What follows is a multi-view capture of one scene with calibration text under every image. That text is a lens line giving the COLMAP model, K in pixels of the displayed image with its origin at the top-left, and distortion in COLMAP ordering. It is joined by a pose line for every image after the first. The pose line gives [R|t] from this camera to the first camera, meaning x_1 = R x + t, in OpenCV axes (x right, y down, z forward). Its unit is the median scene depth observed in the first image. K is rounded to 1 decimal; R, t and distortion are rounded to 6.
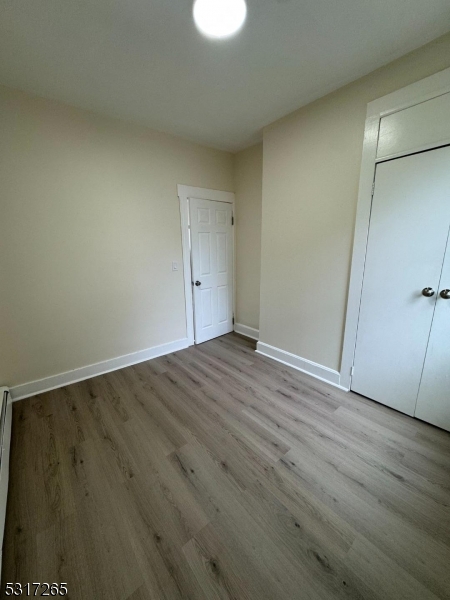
lens RADIAL K [[240.2, 0, 225.0], [0, 240.2, 300.0], [0, 0, 1]] dist [-0.000118, 0.000023]
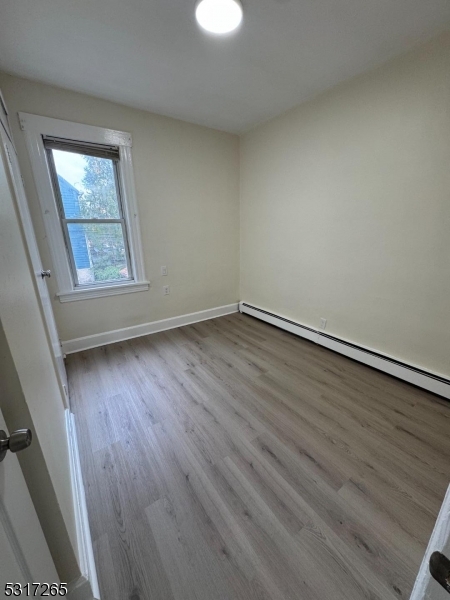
lens RADIAL K [[240.2, 0, 225.0], [0, 240.2, 300.0], [0, 0, 1]] dist [-0.000118, 0.000023]
pose [[-0.996237, 0.004122, 0.086578, -0.088860], [0.046167, 0.870620, 0.489785, -0.391869], [-0.073357, 0.491939, -0.867534, 1.765532]]
